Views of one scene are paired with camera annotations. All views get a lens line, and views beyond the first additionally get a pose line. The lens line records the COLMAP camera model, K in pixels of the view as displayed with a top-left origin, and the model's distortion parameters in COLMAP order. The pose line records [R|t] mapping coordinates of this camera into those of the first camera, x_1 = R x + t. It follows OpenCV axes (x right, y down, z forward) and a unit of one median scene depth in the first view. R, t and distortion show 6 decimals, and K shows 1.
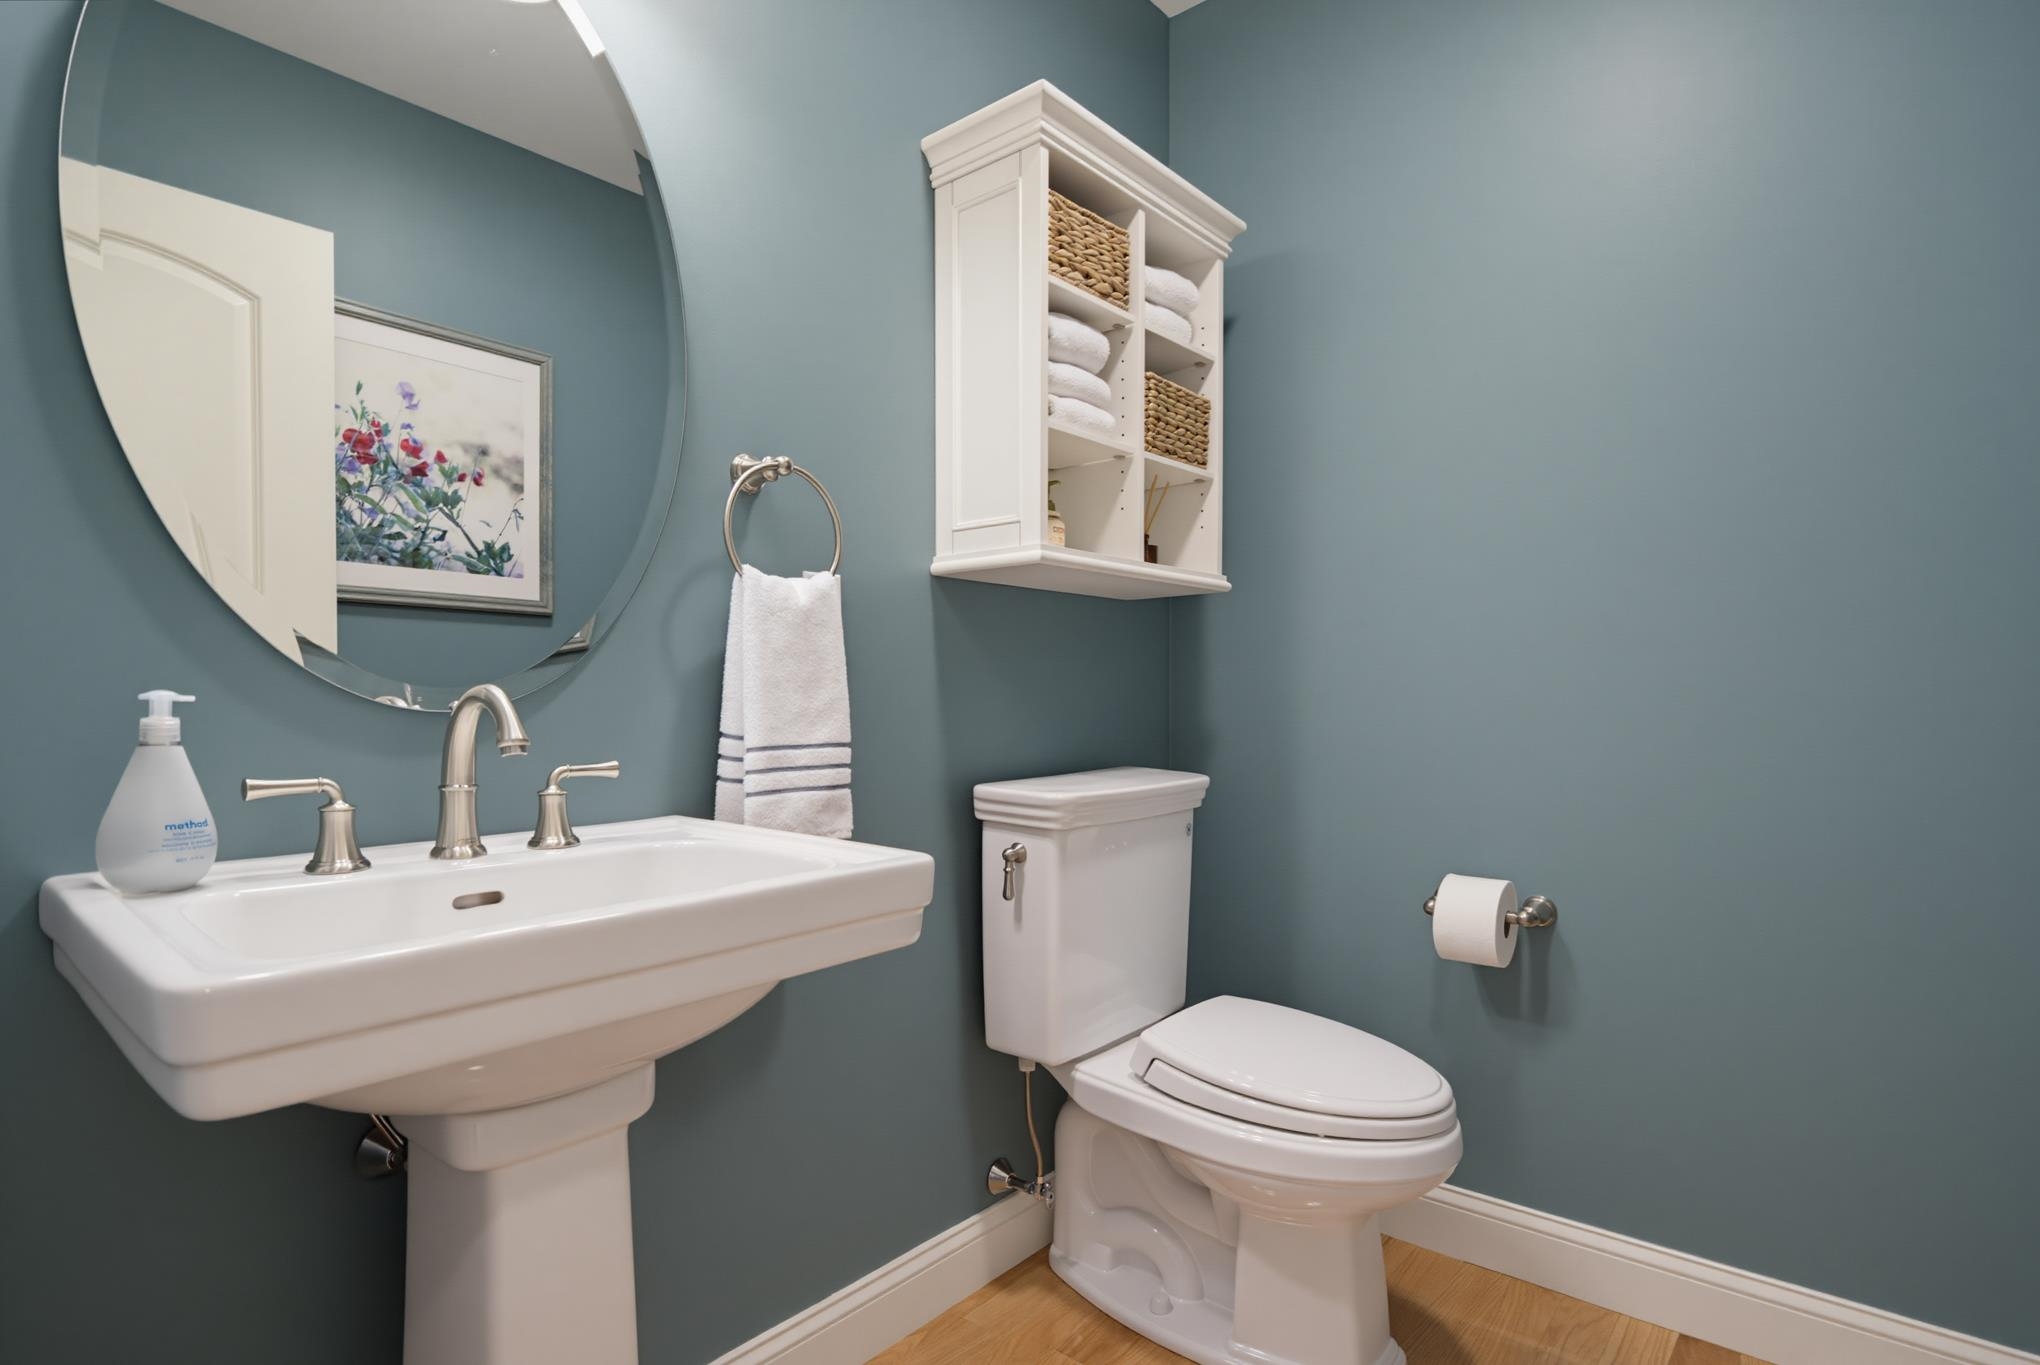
lens RADIAL K [[1024.3, 0, 1014.8], [0, 1024.3, 690.9], [0, 0, 1]] dist [0.016261, -0.000650]
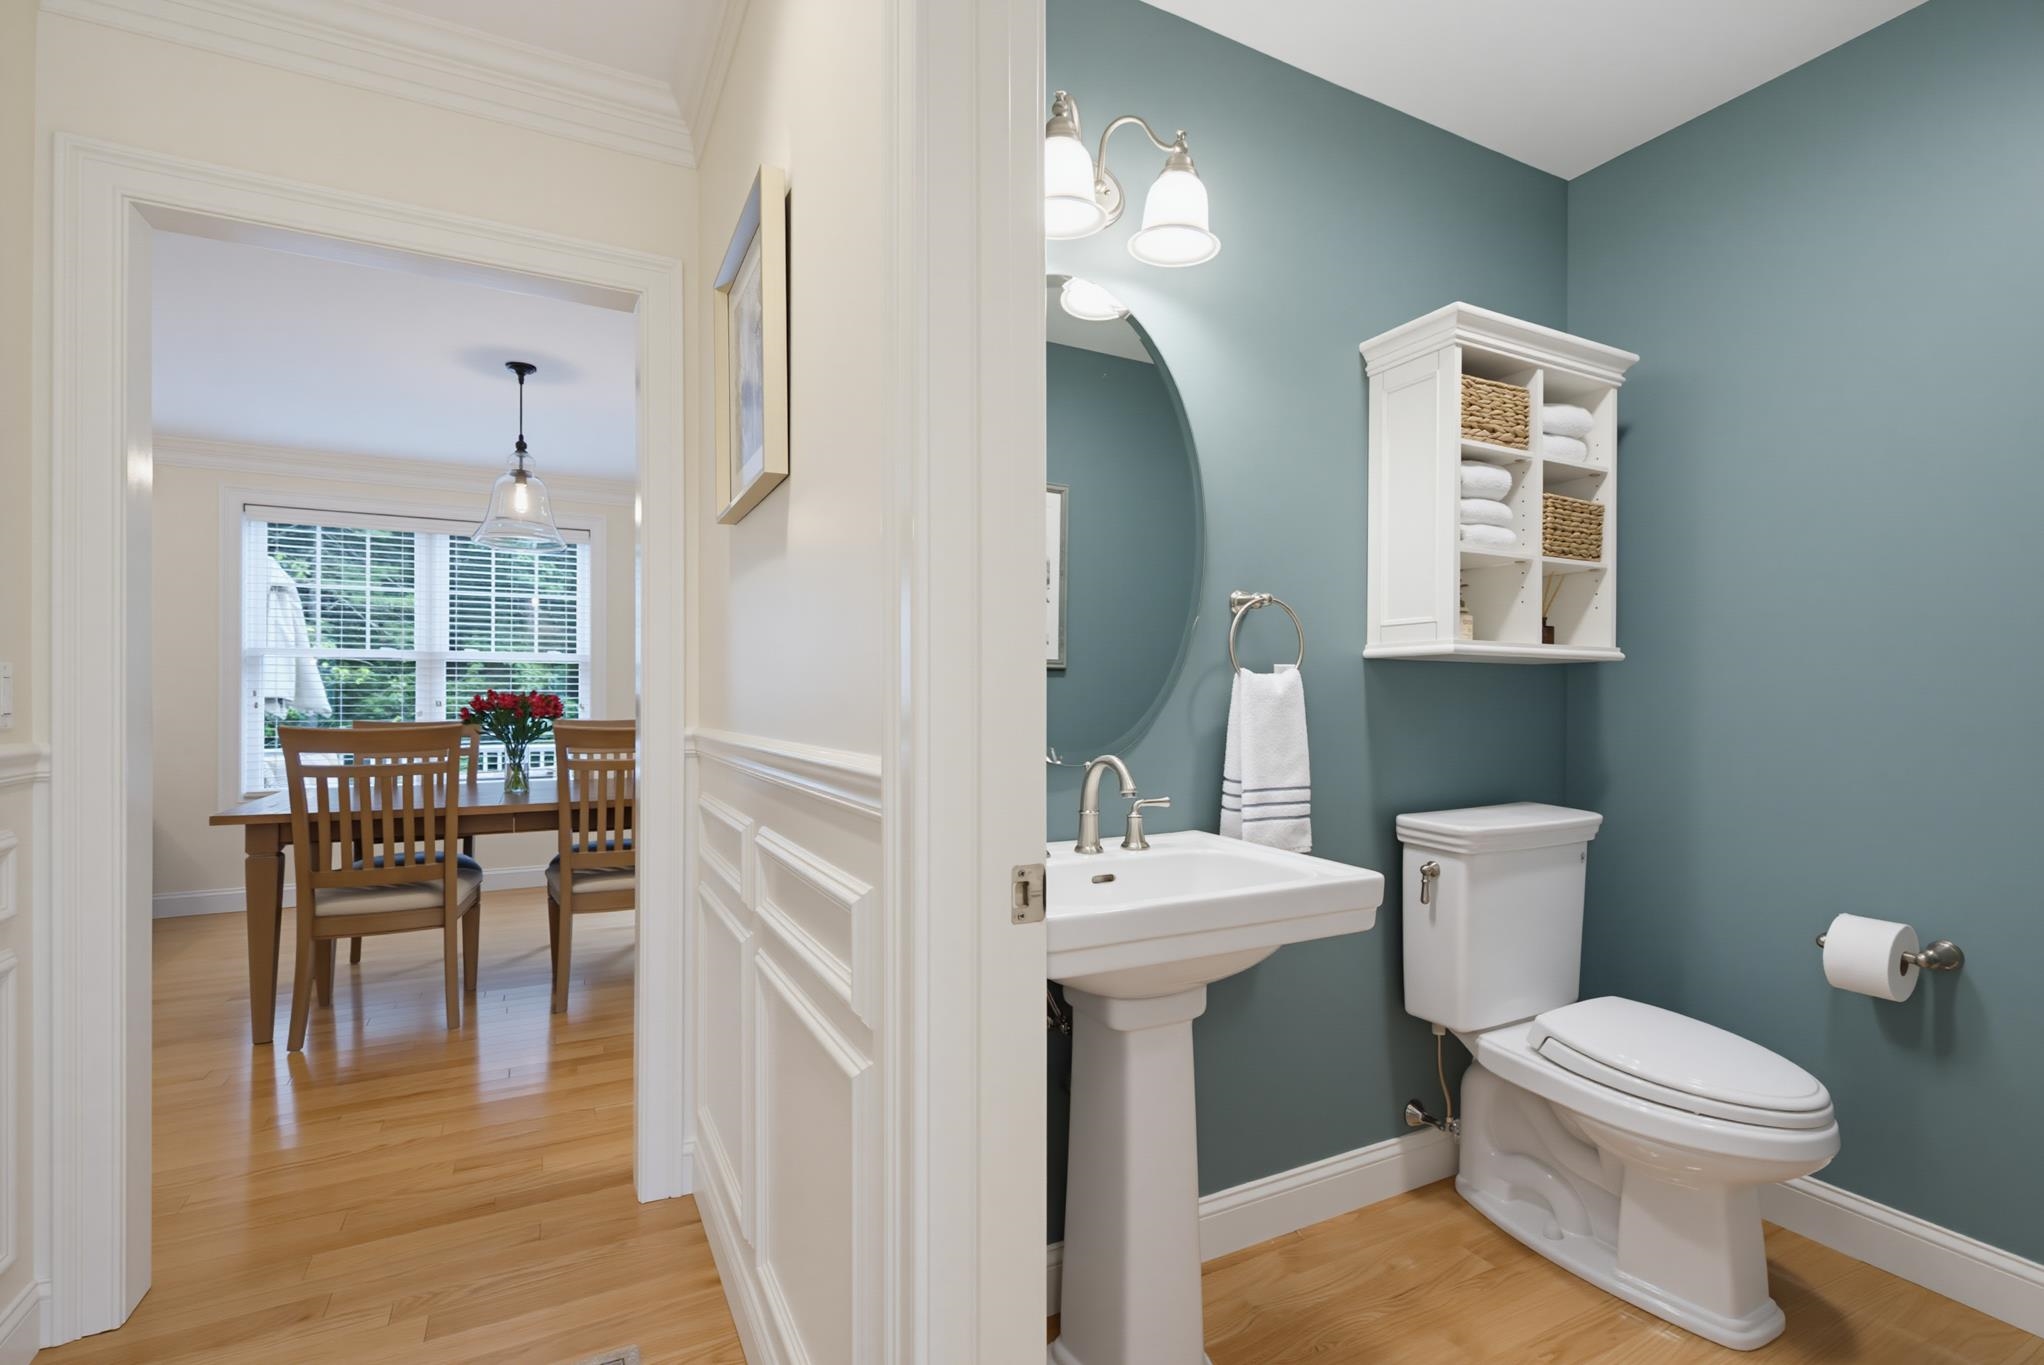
lens RADIAL K [[935.0, 0, 1036.3], [0, 935.0, 689.6], [0, 0, 1]] dist [0.001139, -0.002194]
pose [[0.930517, 0.004468, -0.366222, -0.032081], [-0.004752, 0.999989, 0.000126, -0.071017], [0.366219, 0.001623, 0.930527, -0.311906]]
